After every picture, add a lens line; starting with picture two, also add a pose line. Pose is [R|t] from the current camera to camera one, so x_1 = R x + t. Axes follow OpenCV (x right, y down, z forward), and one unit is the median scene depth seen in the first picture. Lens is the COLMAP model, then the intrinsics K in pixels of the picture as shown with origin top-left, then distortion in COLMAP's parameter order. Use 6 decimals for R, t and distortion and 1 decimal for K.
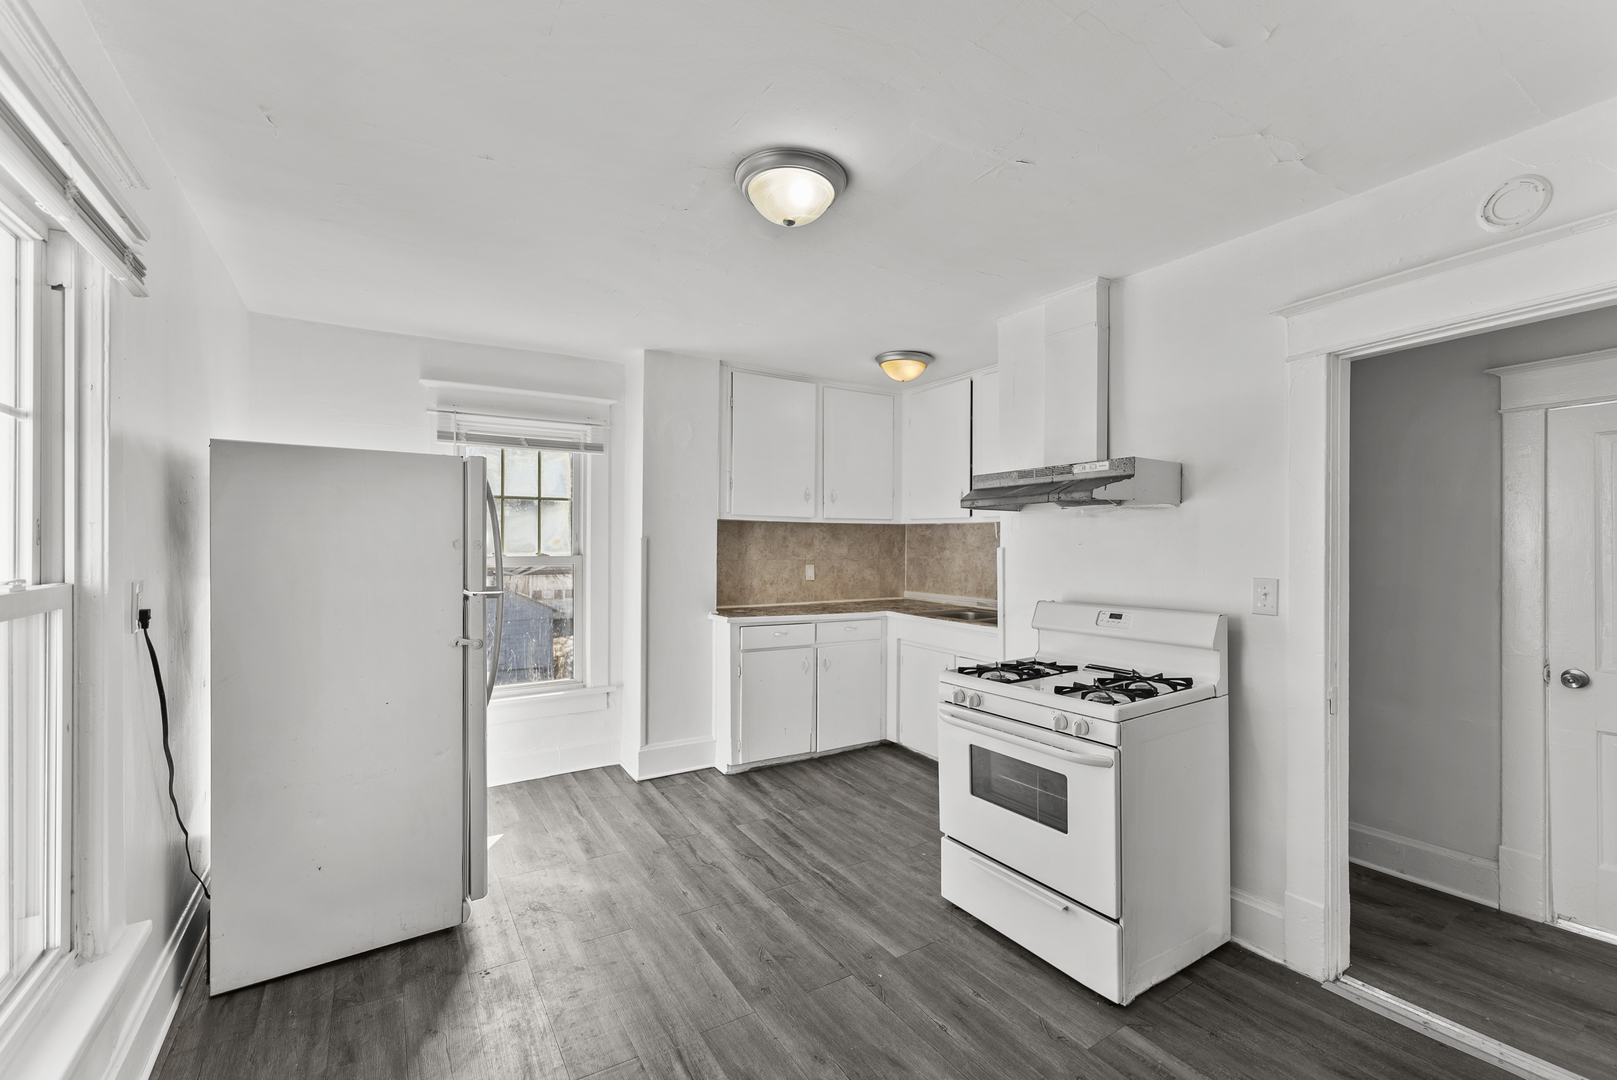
lens RADIAL K [[656.3, 0, 805.4], [0, 656.3, 544.1], [0, 0, 1]] dist [0.001479, -0.000187]
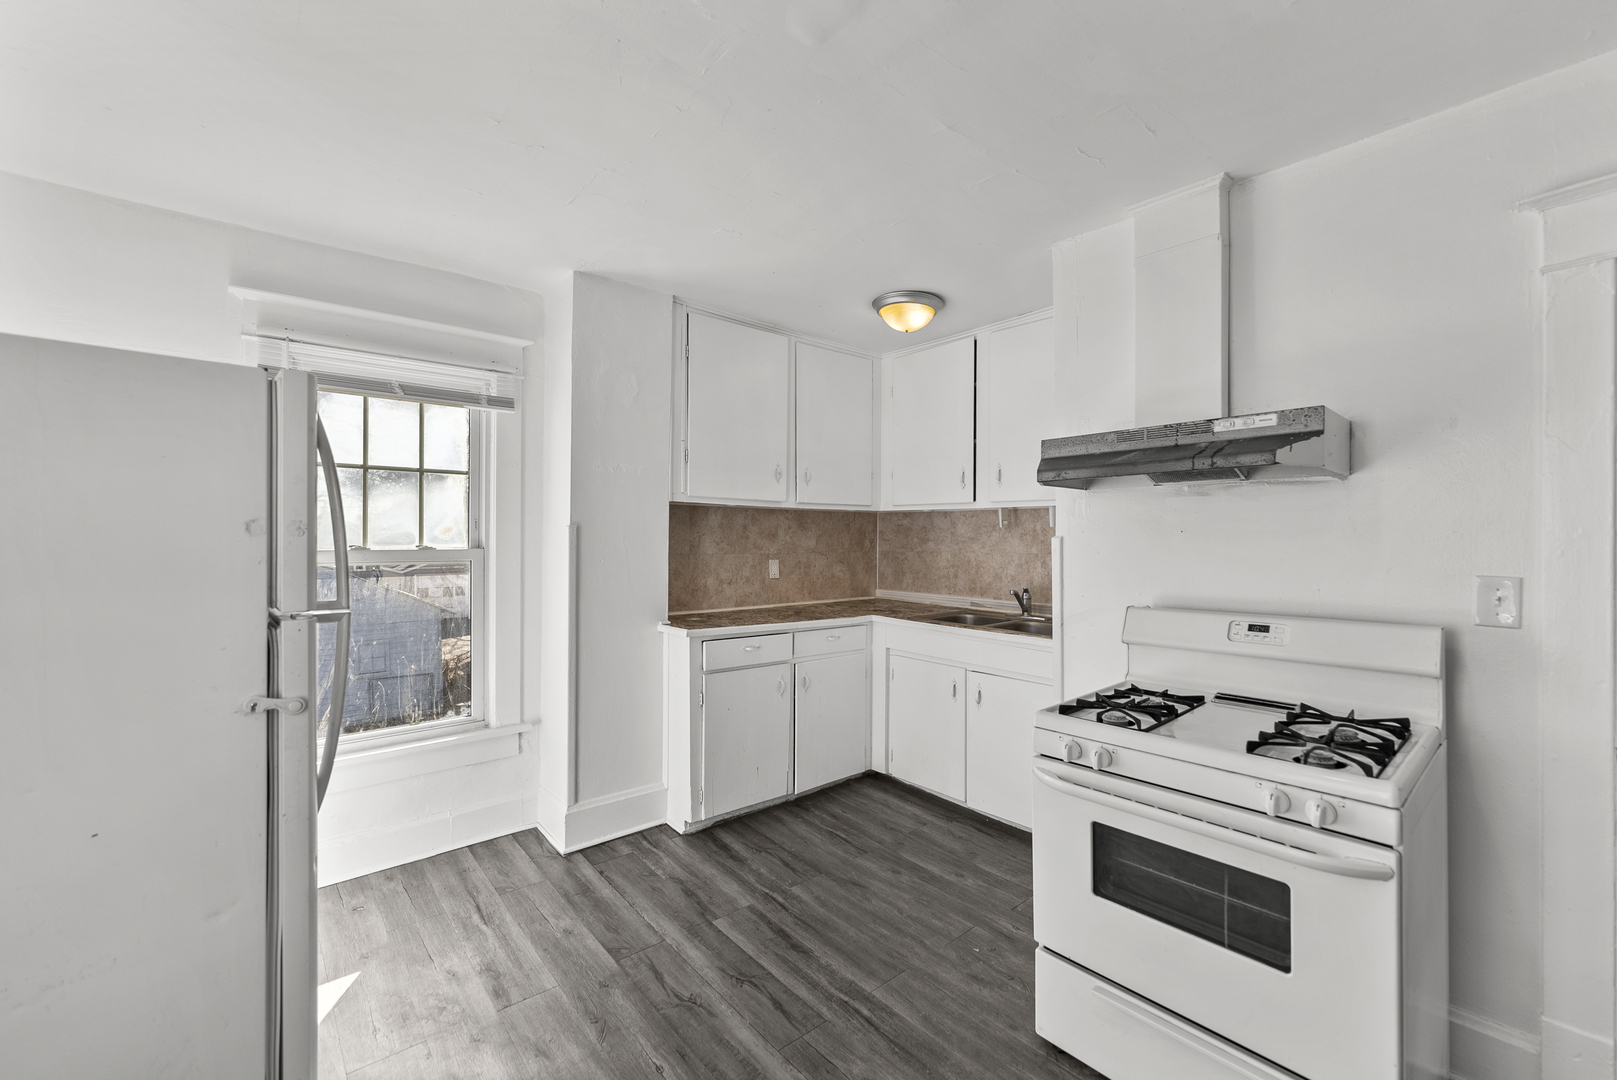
lens RADIAL K [[656.3, 0, 811.1], [0, 656.3, 536.4], [0, 0, 1]] dist [0.001479, -0.000187]
pose [[0.989386, -0.000116, 0.145310, -0.104147], [0.000484, 0.999997, -0.002503, 0.006631], [-0.145310, 0.002547, 0.989383, 0.270758]]
